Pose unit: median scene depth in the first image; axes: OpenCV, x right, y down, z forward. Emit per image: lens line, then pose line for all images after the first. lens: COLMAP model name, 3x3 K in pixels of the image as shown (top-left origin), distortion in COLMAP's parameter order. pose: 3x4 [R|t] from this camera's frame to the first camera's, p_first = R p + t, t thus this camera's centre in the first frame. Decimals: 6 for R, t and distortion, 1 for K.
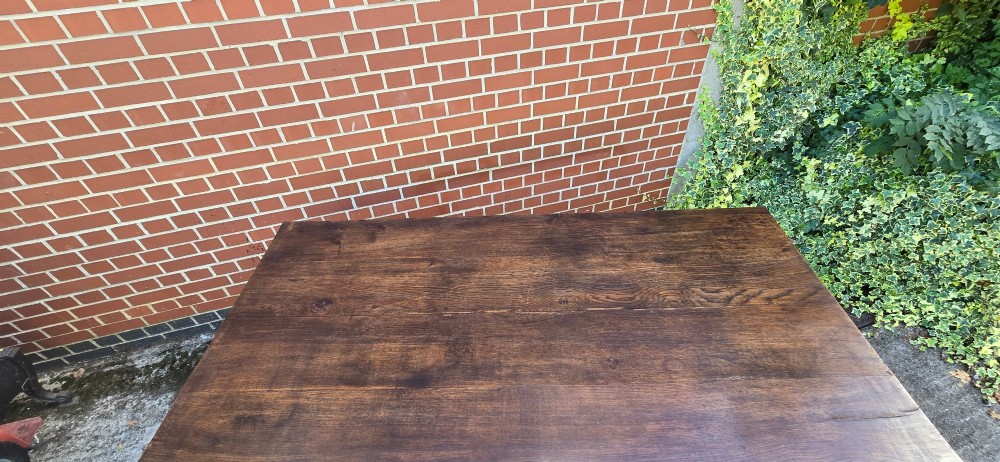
lens RADIAL K [[411.6, 0, 504.8], [0, 411.6, 234.5], [0, 0, 1]] dist [-0.008306, 0.005133]
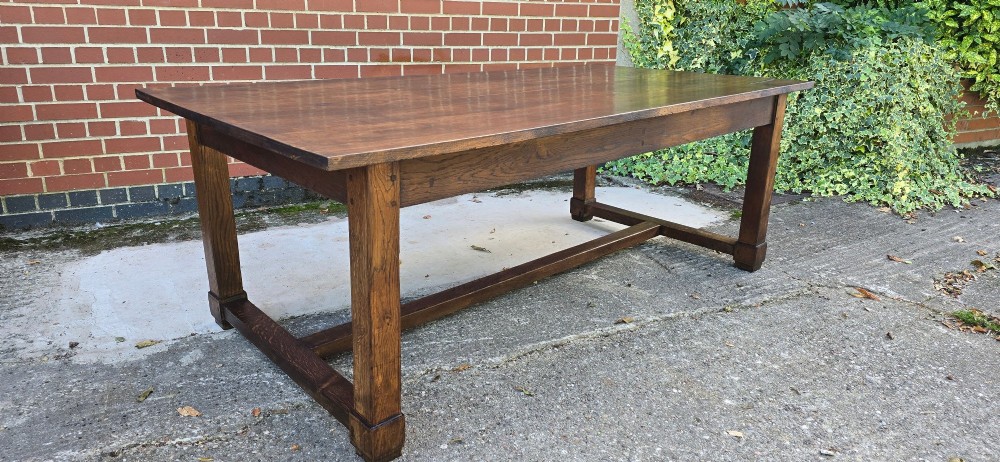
lens RADIAL K [[686.7, 0, 490.8], [0, 686.7, 217.9], [0, 0, 1]] dist [0.069709, -0.058659]
pose [[0.980303, 0.004393, 0.197450, -0.278455], [0.080363, 0.904373, -0.419107, 1.006969], [-0.180410, 0.426720, 0.886207, -0.433757]]
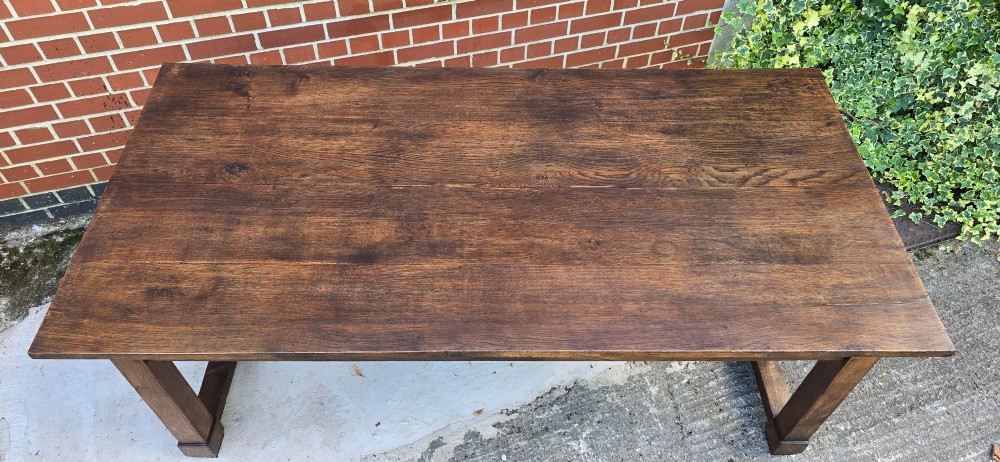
lens RADIAL K [[693.9, 0, 498.1], [0, 693.9, 233.9], [0, 0, 1]] dist [0.070435, -0.068359]
pose [[0.998511, 0.030712, 0.045079, -0.000965], [-0.037332, 0.987328, 0.154242, 0.048298], [-0.039771, -0.155695, 0.987004, -0.257628]]
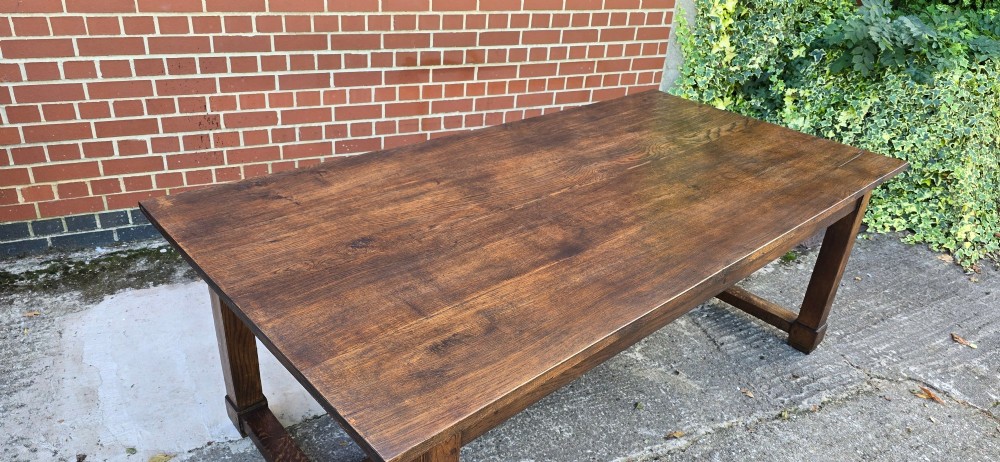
lens RADIAL K [[693.9, 0, 493.6], [0, 693.9, 228.5], [0, 0, 1]] dist [0.070435, -0.068359]
pose [[0.978824, 0.019097, 0.203809, -0.332567], [0.035755, 0.964383, -0.262083, 0.655937], [-0.201554, 0.263820, 0.943279, -0.425980]]
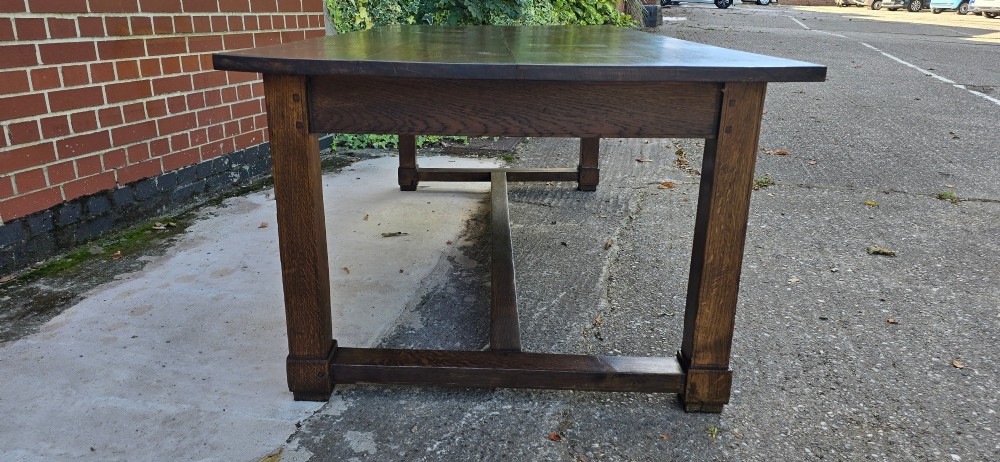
lens RADIAL K [[686.7, 0, 498.1], [0, 686.7, 215.9], [0, 0, 1]] dist [0.069709, -0.058659]
pose [[0.527916, -0.208459, 0.823316, -0.971961], [0.554456, 0.818916, -0.148176, 0.718866], [-0.643338, 0.534717, 0.547900, 0.053430]]
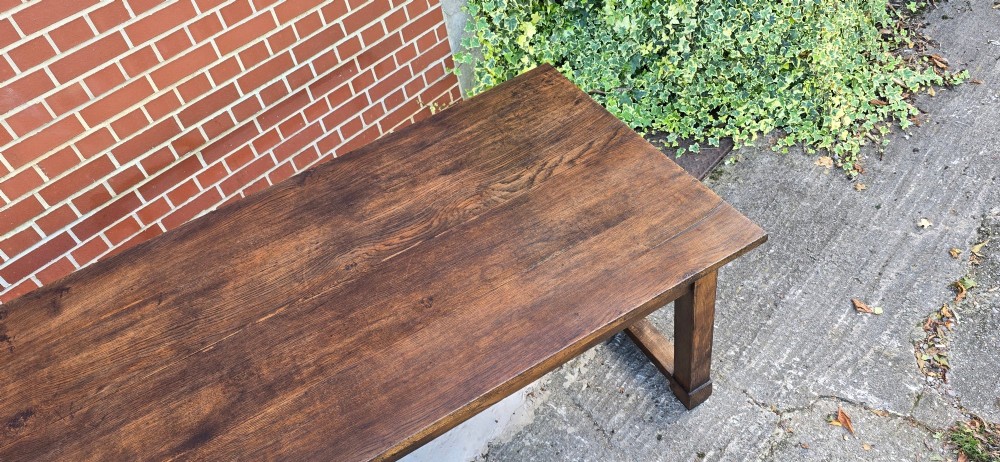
lens RADIAL K [[693.9, 0, 491.3], [0, 693.9, 225.1], [0, 0, 1]] dist [0.070435, -0.068359]
pose [[0.879147, -0.405168, 0.250879, 0.056202], [0.405316, 0.912609, 0.053523, 0.093421], [-0.250640, 0.054630, 0.966538, -0.243631]]
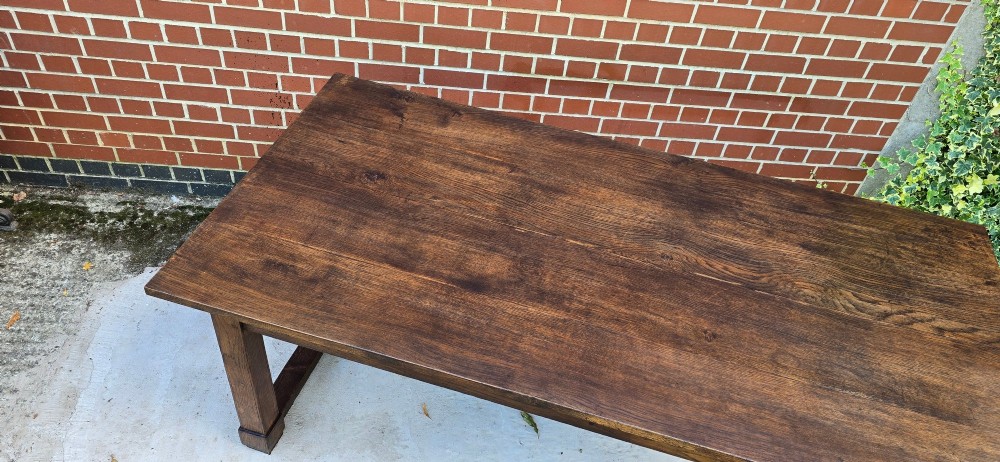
lens RADIAL K [[693.9, 0, 499.1], [0, 693.9, 239.0], [0, 0, 1]] dist [0.070435, -0.068359]
pose [[0.955216, 0.280838, -0.093236, -0.034187], [-0.278784, 0.959729, 0.034637, 0.125226], [0.099209, -0.007093, 0.995041, -0.246861]]
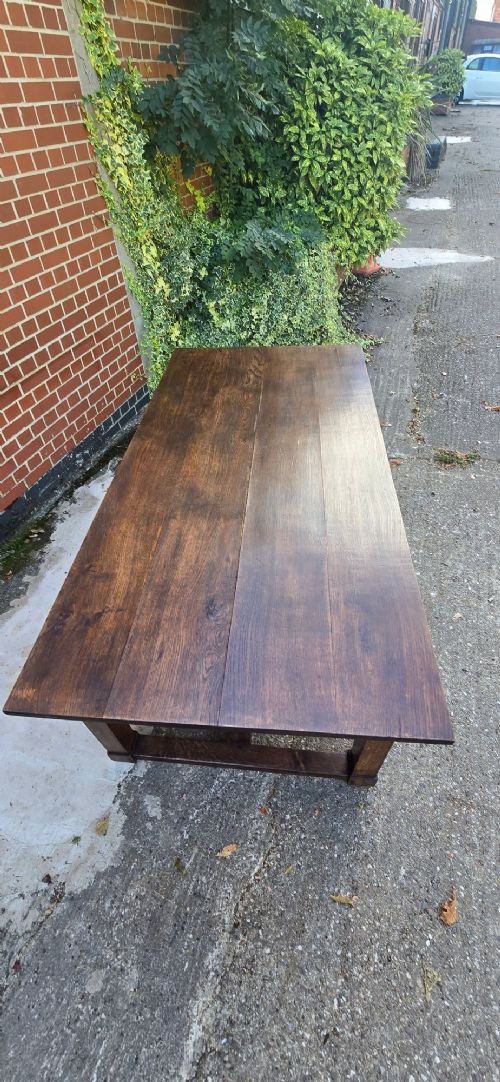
lens RADIAL K [[445.3, 0, 252.8], [0, 445.3, 548.6], [0, 0, 1]] dist [-0.008306, 0.005133]
pose [[0.597449, -0.570133, 0.563918, -0.589858], [0.555574, 0.801390, 0.221613, 0.276217], [-0.578267, 0.180895, 0.795540, -0.166924]]
